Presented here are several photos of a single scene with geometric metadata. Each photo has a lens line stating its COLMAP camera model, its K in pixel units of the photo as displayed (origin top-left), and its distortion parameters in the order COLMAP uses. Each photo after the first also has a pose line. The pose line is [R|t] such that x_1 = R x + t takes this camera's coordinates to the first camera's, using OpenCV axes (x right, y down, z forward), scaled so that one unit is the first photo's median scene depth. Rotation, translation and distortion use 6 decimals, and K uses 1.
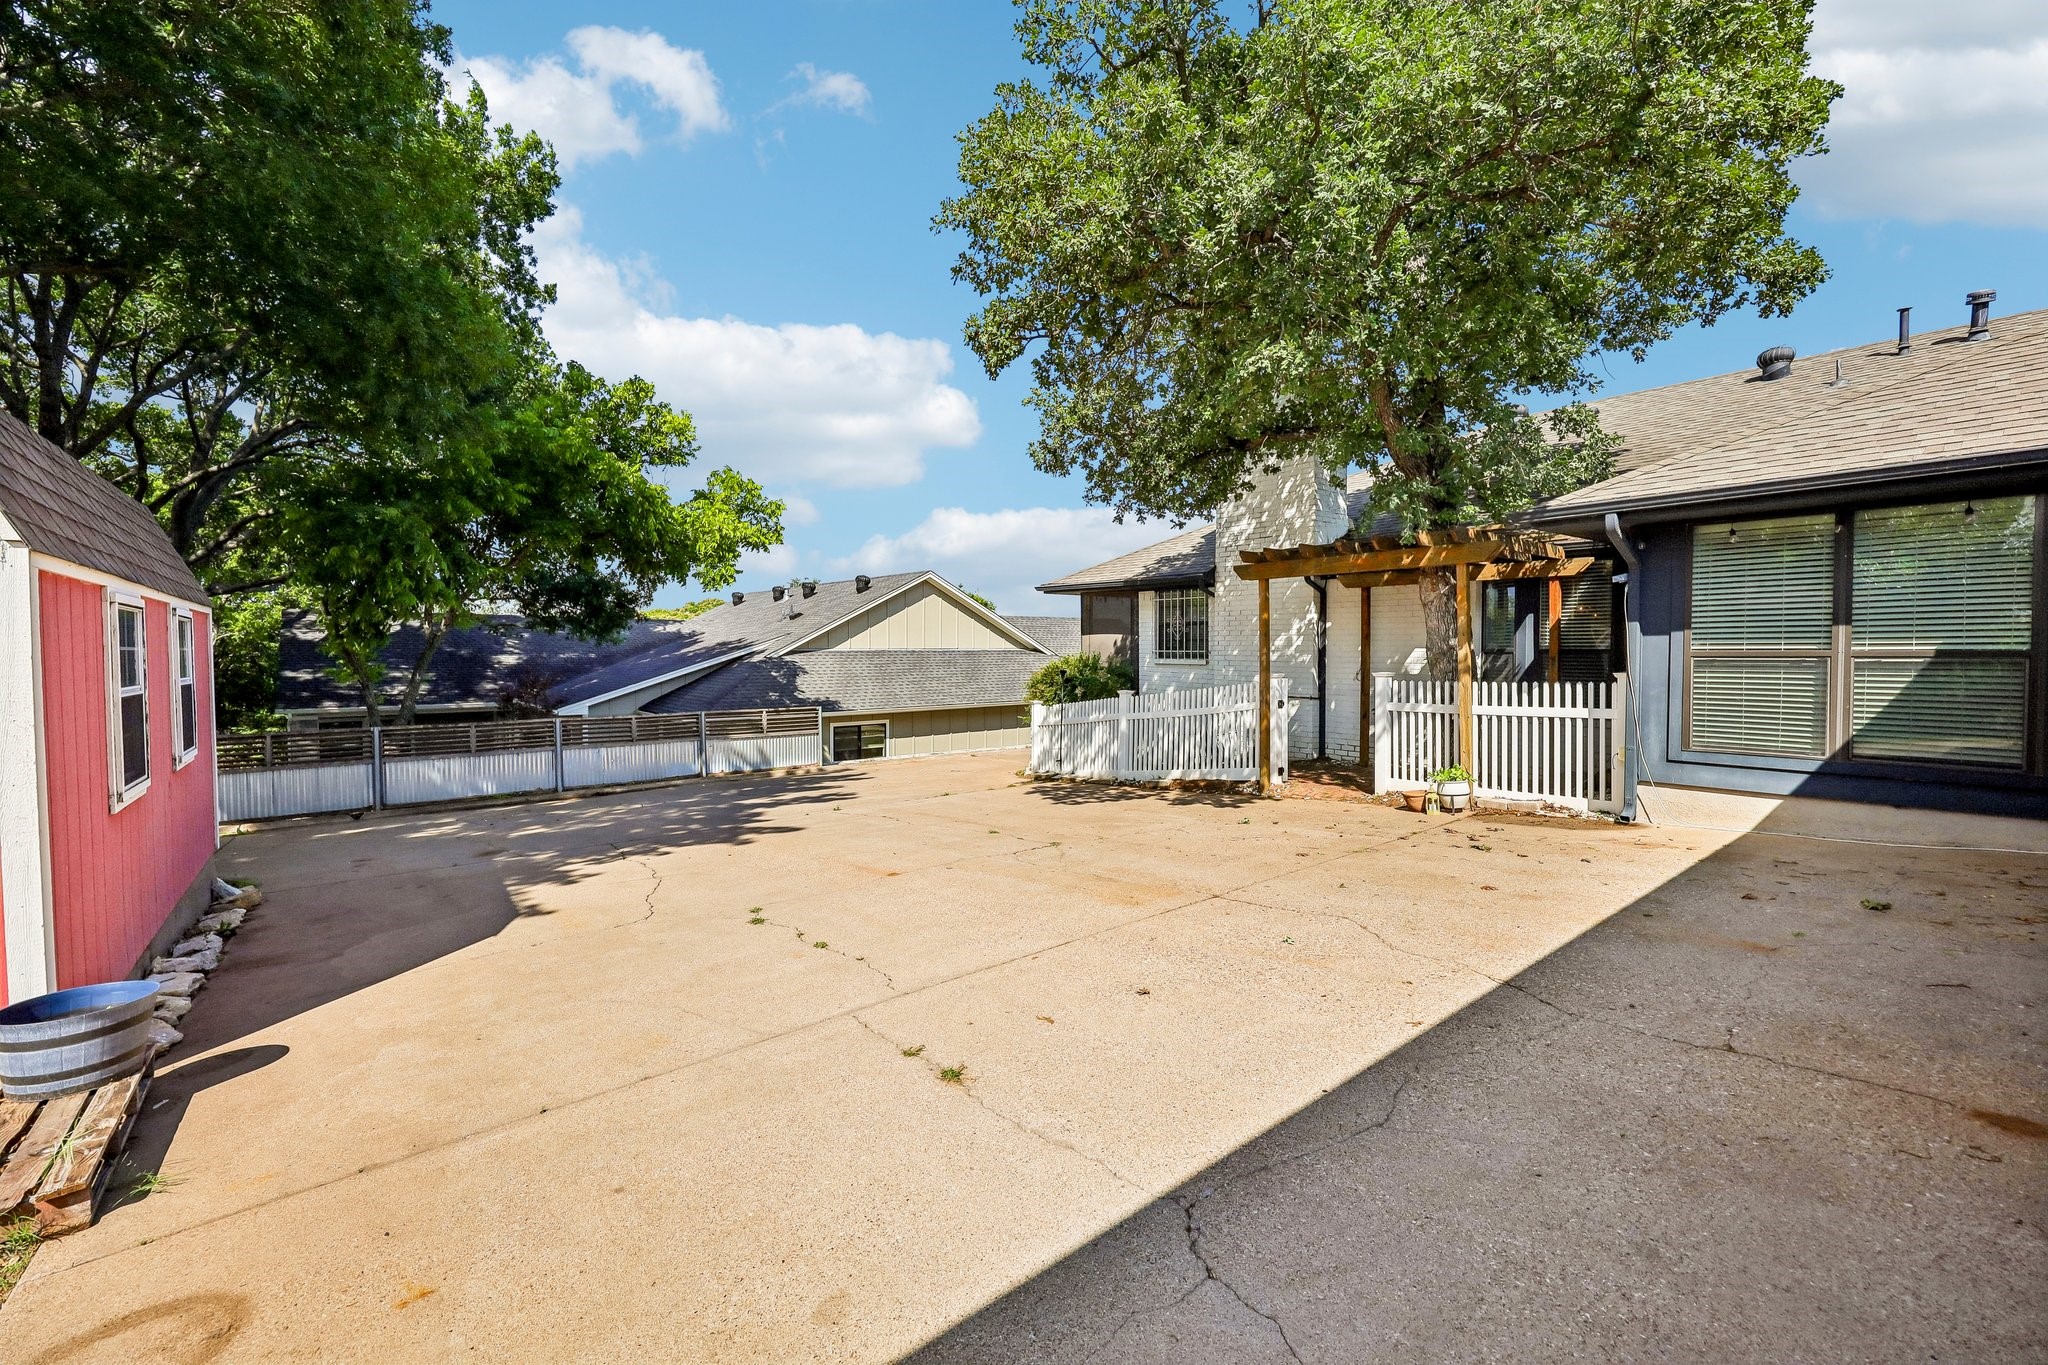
lens RADIAL K [[824.6, 0, 1028.6], [0, 824.6, 675.6], [0, 0, 1]] dist [-0.001178, 0.000055]
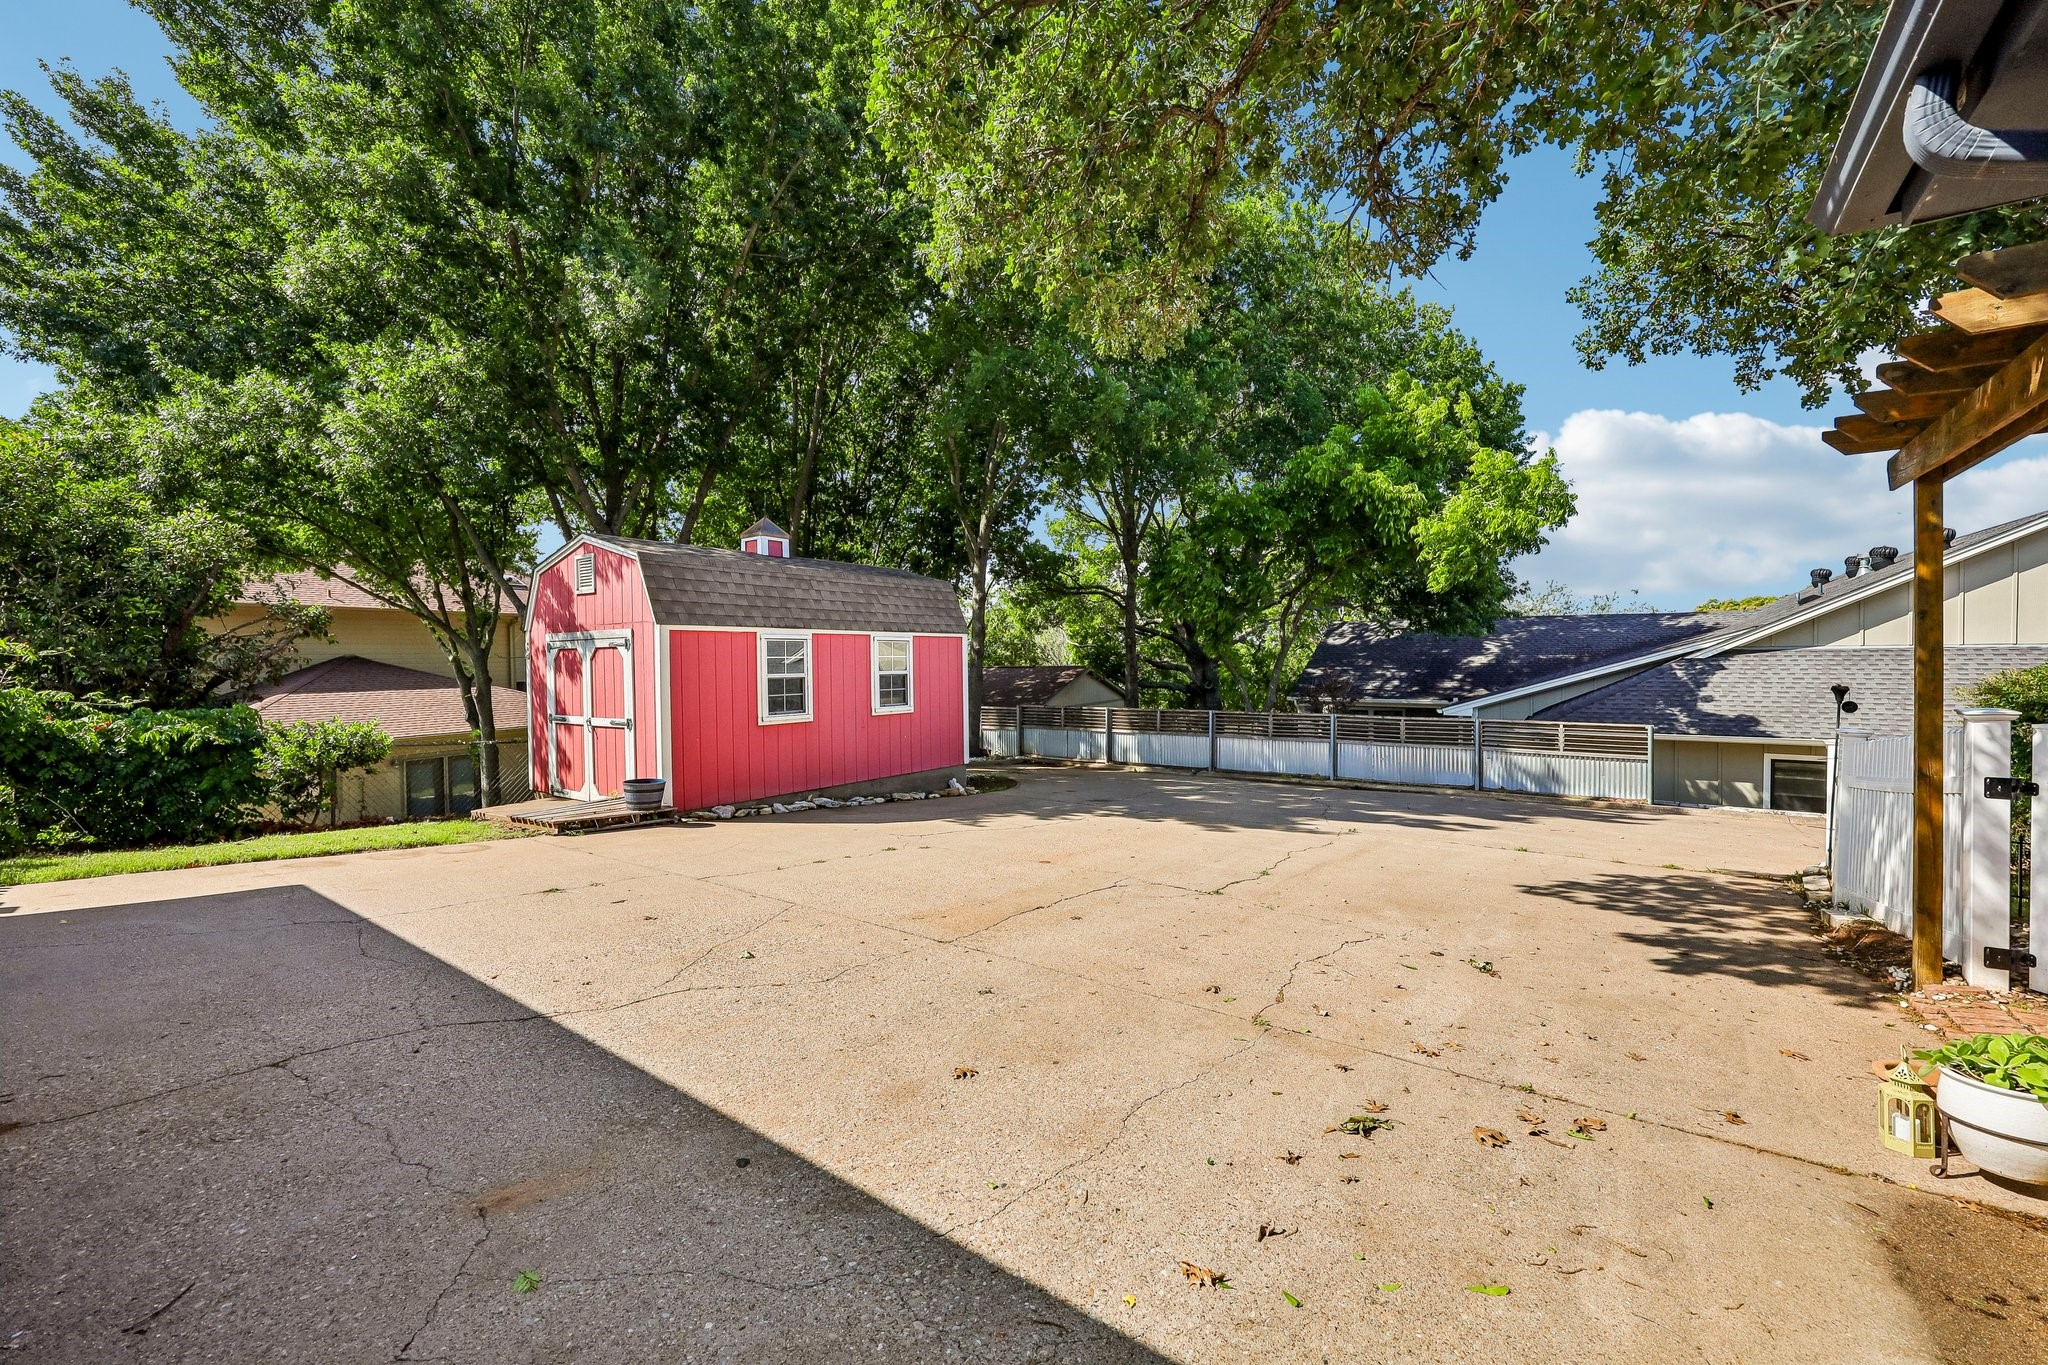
lens RADIAL K [[824.6, 0, 1032.7], [0, 824.6, 684.0], [0, 0, 1]] dist [-0.001178, 0.000055]
pose [[0.255424, 0.032518, -0.966282, 1.375643], [-0.020953, 0.999386, 0.028093, -0.040514], [0.966602, 0.013070, 0.255948, 1.096857]]
